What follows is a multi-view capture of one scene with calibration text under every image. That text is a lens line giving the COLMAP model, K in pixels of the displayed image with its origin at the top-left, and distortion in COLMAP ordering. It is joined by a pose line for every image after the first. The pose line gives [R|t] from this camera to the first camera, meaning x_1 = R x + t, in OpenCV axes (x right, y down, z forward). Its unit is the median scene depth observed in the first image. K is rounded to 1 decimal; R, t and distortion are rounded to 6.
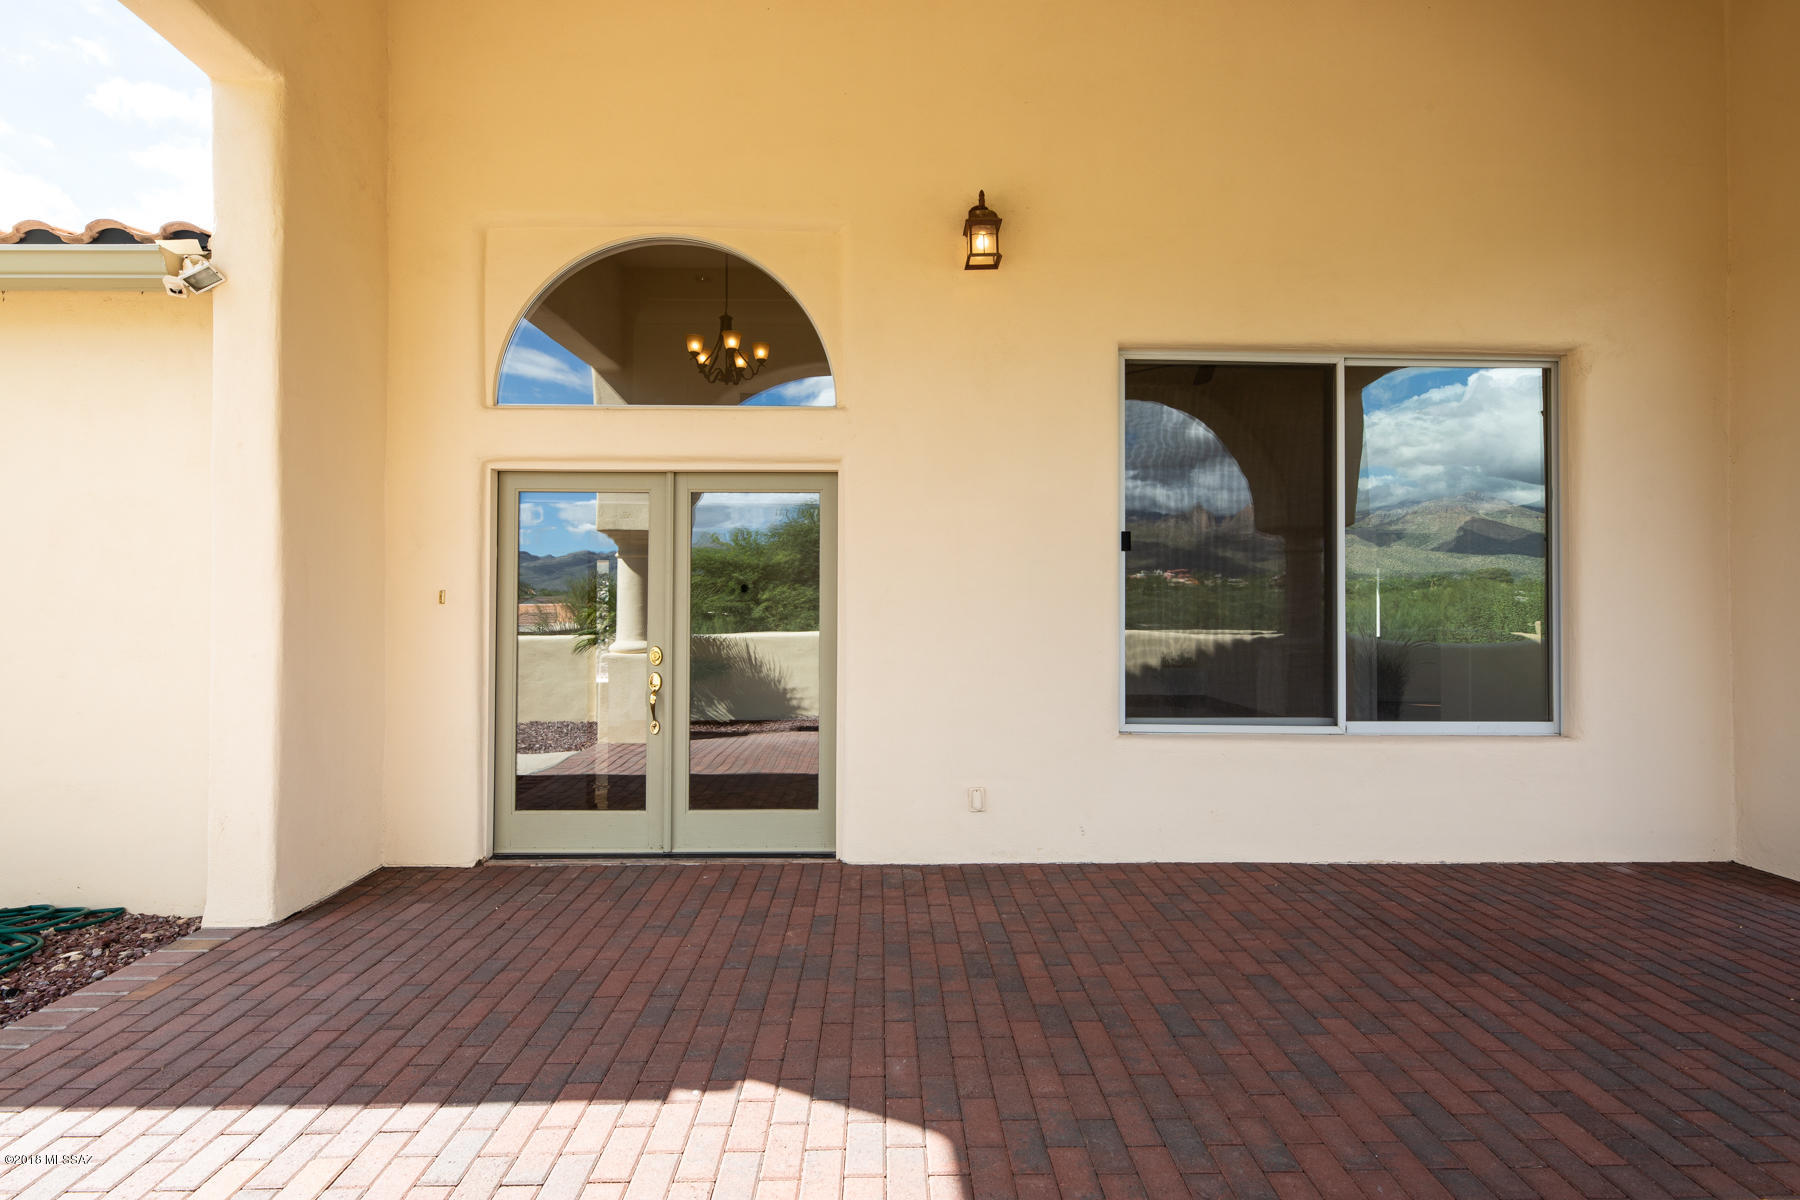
lens RADIAL K [[788.4, 0, 900.0], [0, 788.4, 600.0], [0, 0, 1]] dist [0.002485, 0.000254]
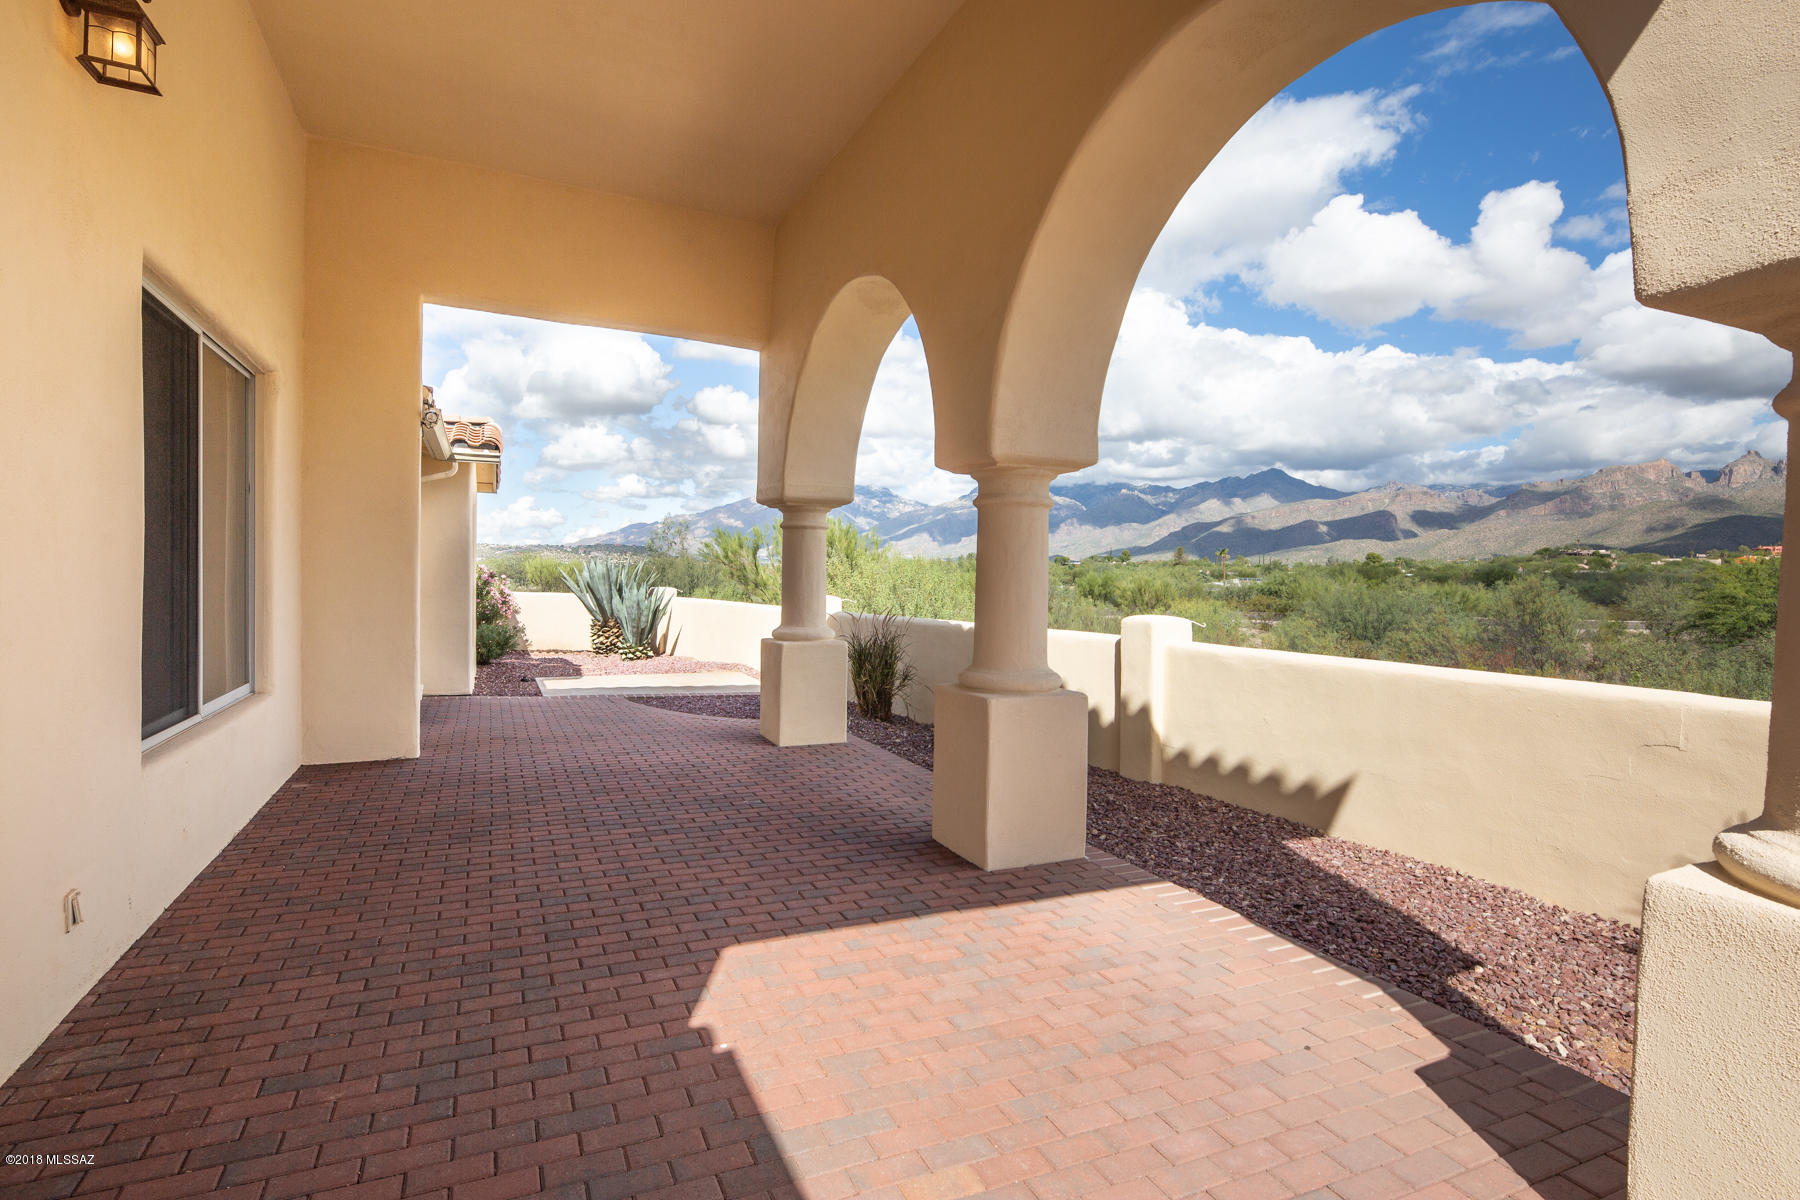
lens RADIAL K [[903.6, 0, 887.6], [0, 903.6, 586.9], [0, 0, 1]] dist [0.003171, 0.000461]
pose [[-0.385918, -0.017171, 0.922373, -0.966365], [-0.023742, 0.999680, 0.008676, -0.026736], [-0.922228, -0.018551, -0.386202, 0.822019]]
